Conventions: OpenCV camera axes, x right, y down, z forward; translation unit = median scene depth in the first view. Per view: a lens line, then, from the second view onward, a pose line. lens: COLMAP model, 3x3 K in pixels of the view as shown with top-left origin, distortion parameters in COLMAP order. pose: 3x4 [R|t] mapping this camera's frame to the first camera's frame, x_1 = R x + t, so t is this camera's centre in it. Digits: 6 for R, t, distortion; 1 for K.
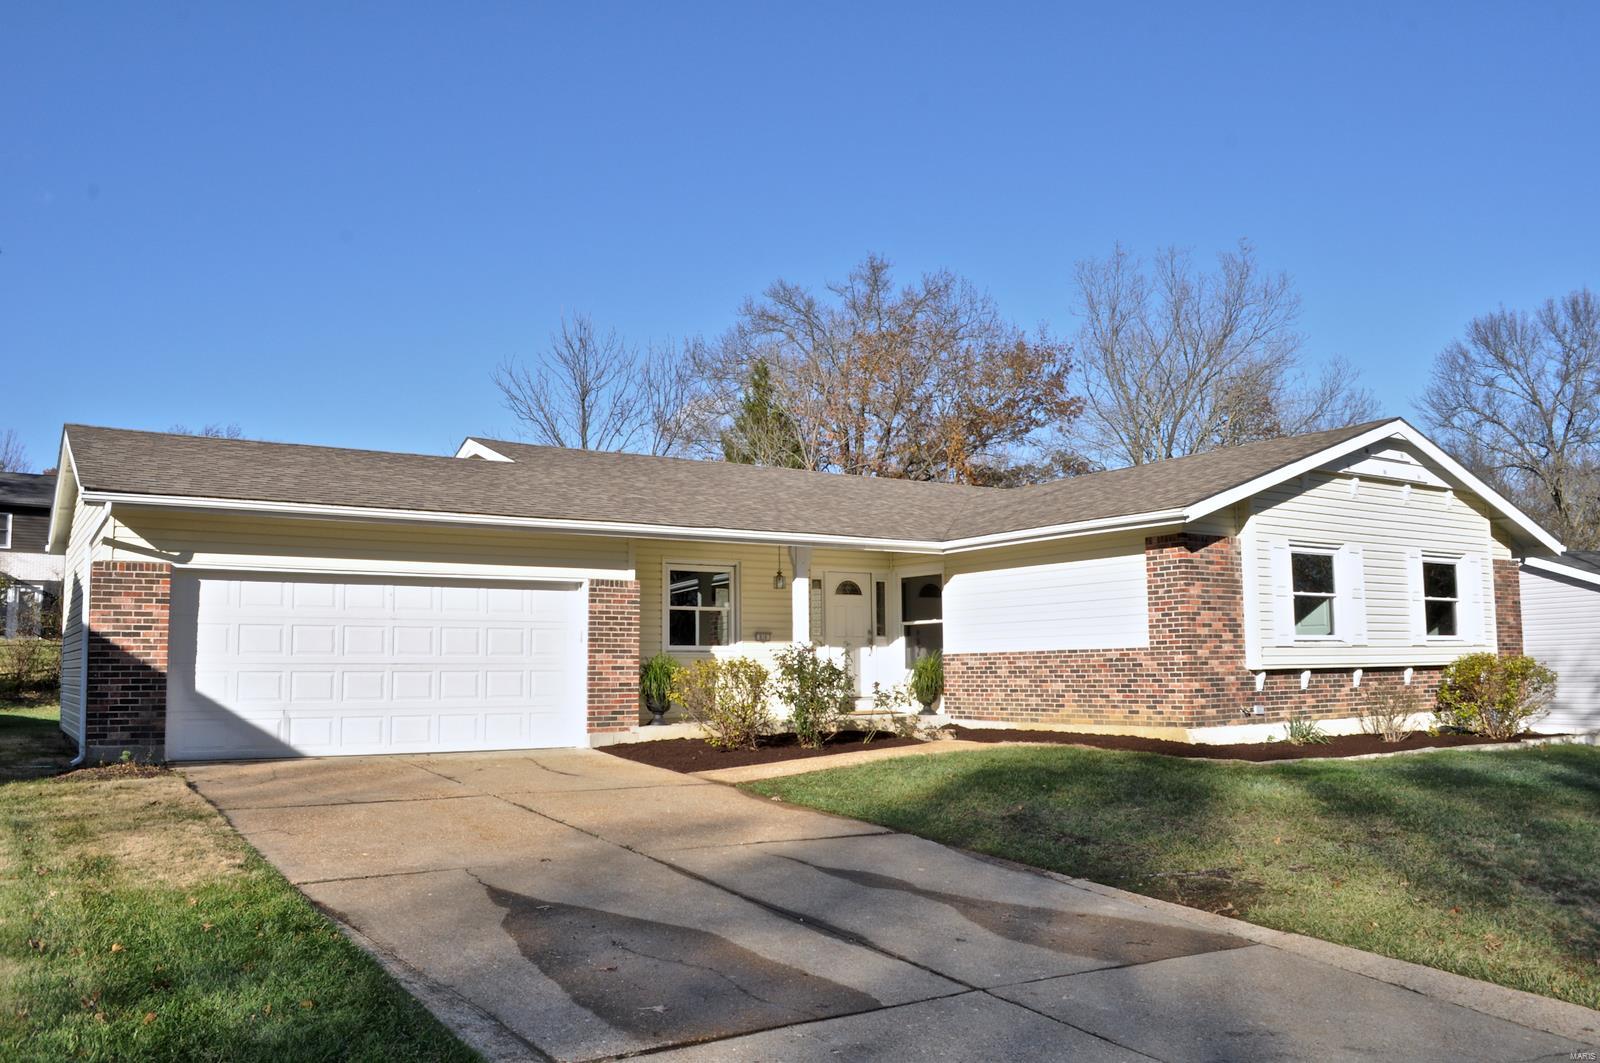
lens RADIAL K [[1256.3, 0, 796.3], [0, 1256.3, 543.2], [0, 0, 1]] dist [-0.078601, -0.002162]
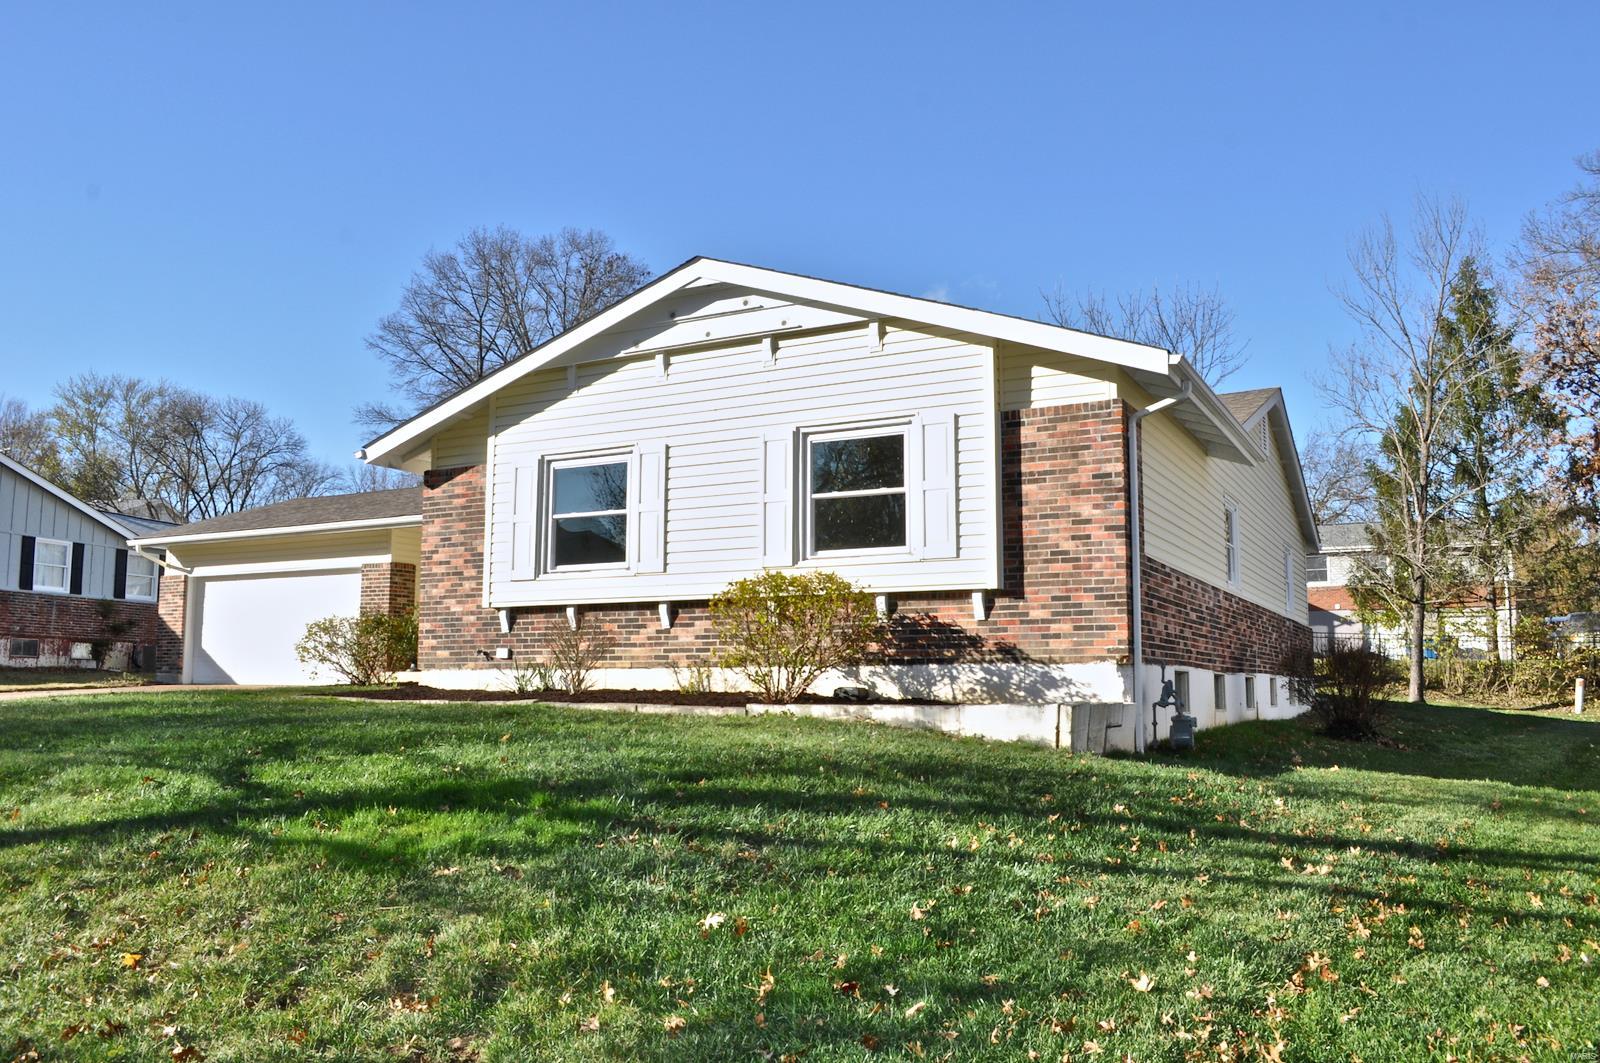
lens RADIAL K [[1256.3, 0, 796.3], [0, 1256.3, 543.2], [0, 0, 1]] dist [-0.078601, -0.002162]
pose [[0.482816, -0.091134, -0.870967, 1.276746], [0.081821, 0.994914, -0.058746, 0.127408], [0.871891, -0.042900, 0.487817, 0.760640]]
